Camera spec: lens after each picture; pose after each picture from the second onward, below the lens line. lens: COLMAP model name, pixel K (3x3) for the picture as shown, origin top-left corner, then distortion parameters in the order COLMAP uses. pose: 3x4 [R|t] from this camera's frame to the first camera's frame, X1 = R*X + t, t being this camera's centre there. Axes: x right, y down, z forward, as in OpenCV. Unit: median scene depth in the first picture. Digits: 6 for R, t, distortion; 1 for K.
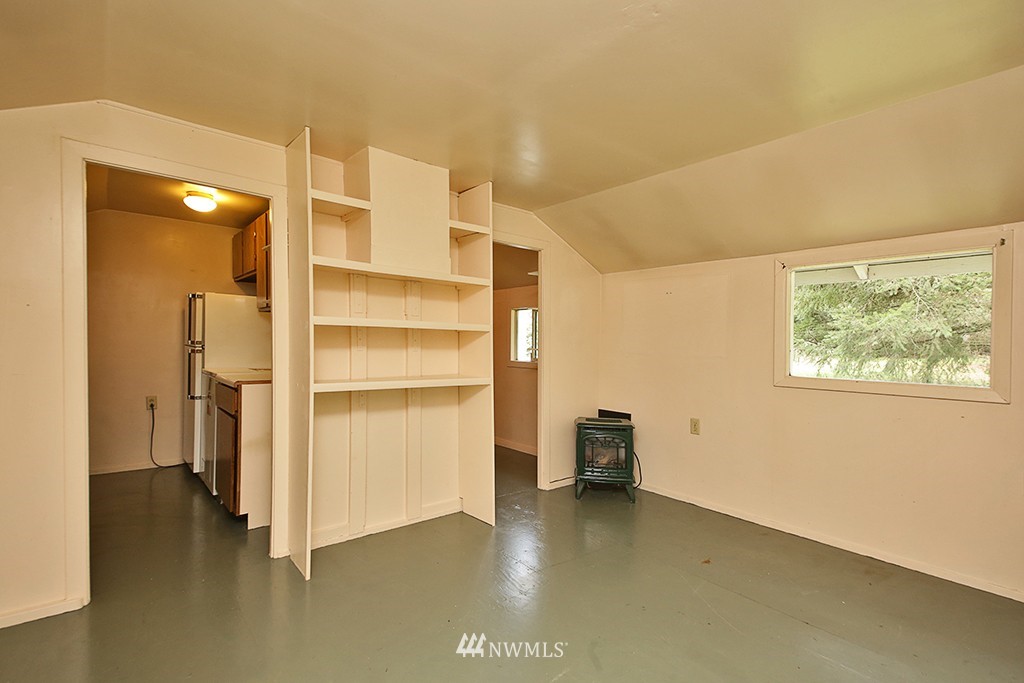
lens RADIAL K [[479.4, 0, 519.8], [0, 479.4, 346.3], [0, 0, 1]] dist [0.004422, 0.000395]
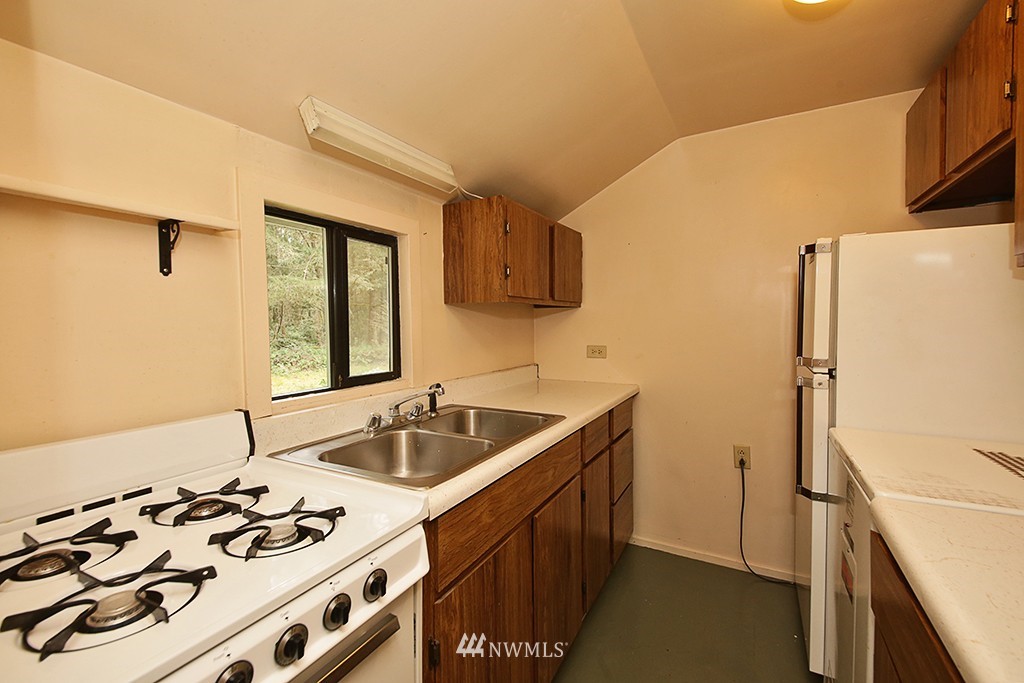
lens RADIAL K [[443.2, 0, 510.4], [0, 443.2, 345.9], [0, 0, 1]] dist [0.013703, -0.000269]
pose [[0.343704, 0.012686, -0.938992, -0.475989], [0.007334, 0.999842, 0.016192, -0.033524], [0.939049, -0.012452, 0.343556, 0.733353]]
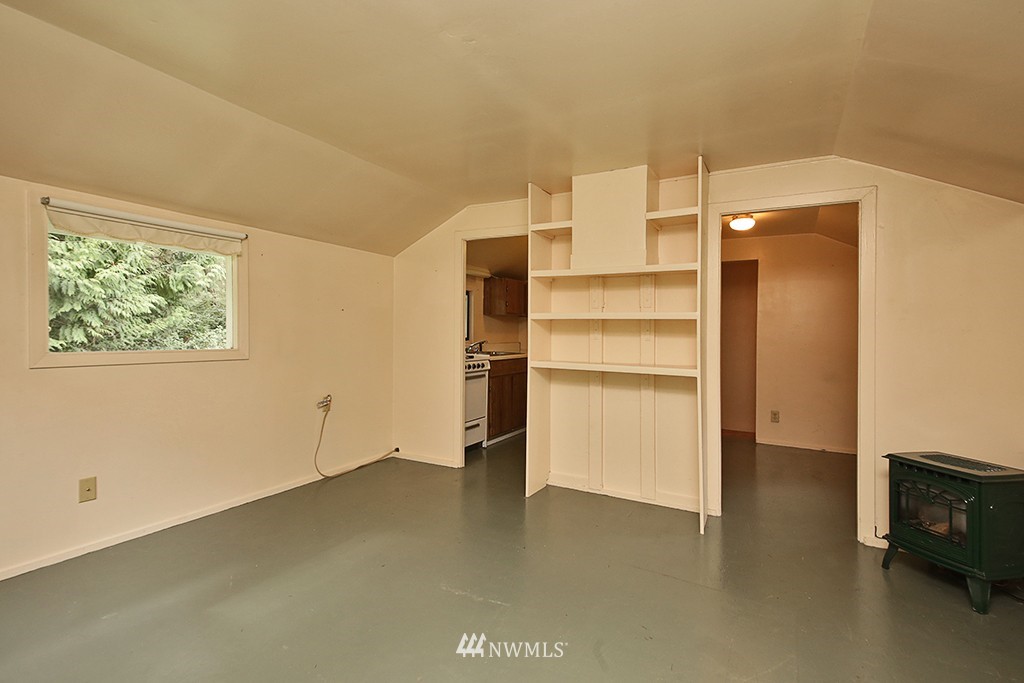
lens RADIAL K [[479.4, 0, 515.6], [0, 479.4, 336.1], [0, 0, 1]] dist [0.004422, 0.000395]
pose [[0.349591, -0.008080, -0.936867, 0.657983], [-0.014169, 0.999803, -0.013910, 0.019520], [0.936795, 0.018137, 0.349408, 0.338690]]
